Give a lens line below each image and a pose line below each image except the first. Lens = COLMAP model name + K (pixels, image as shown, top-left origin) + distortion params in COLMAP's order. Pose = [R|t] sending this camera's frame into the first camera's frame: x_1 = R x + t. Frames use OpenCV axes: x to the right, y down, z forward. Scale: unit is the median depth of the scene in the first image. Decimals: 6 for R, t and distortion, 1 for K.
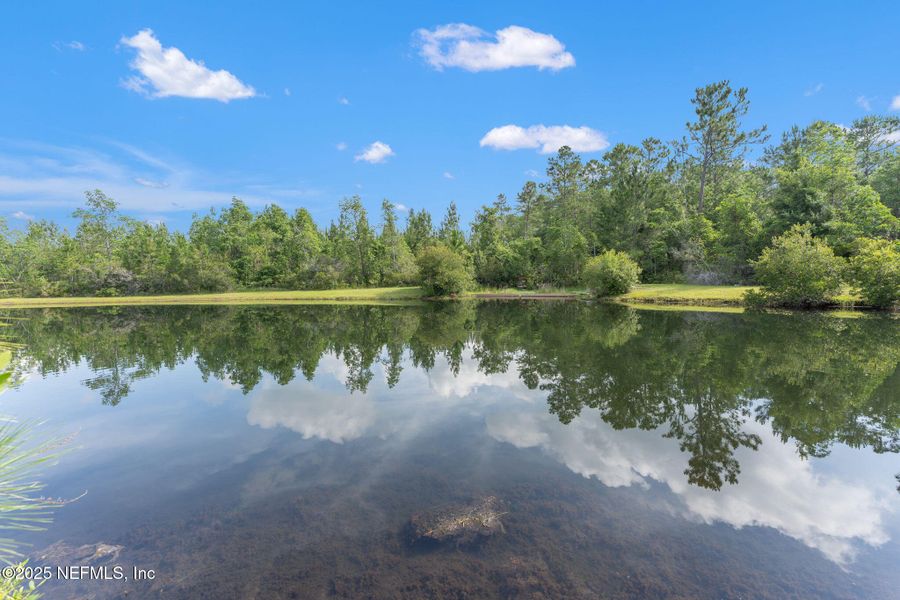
lens RADIAL K [[360.1, 0, 453.5], [0, 360.1, 305.3], [0, 0, 1]] dist [0.000305, 0.000133]
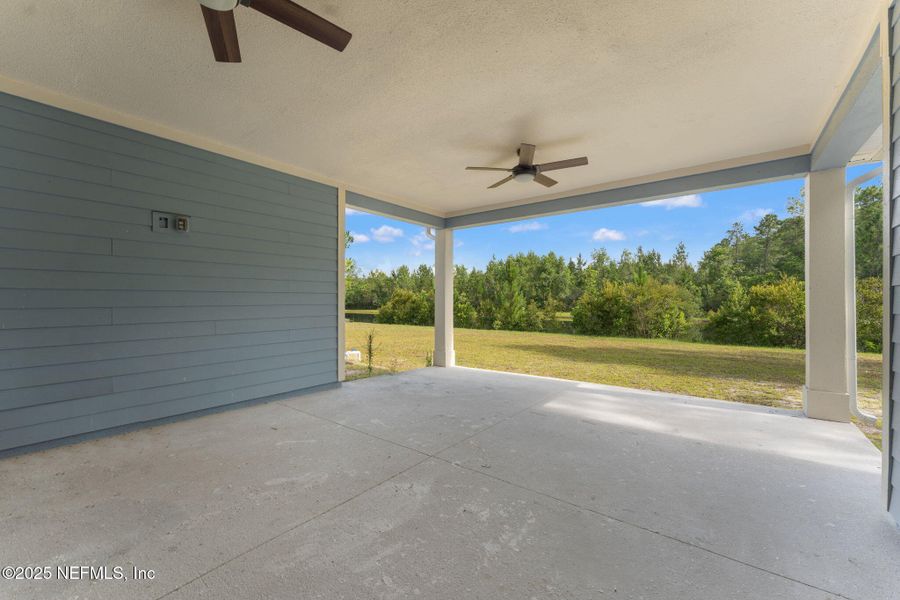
lens RADIAL K [[360.1, 0, 453.5], [0, 360.1, 305.3], [0, 0, 1]] dist [0.000305, 0.000133]
pose [[0.853195, 0.025363, -0.520975, -0.022916], [-0.053971, 0.997748, -0.039813, 0.013065], [0.518792, 0.062086, 0.852643, -0.465499]]
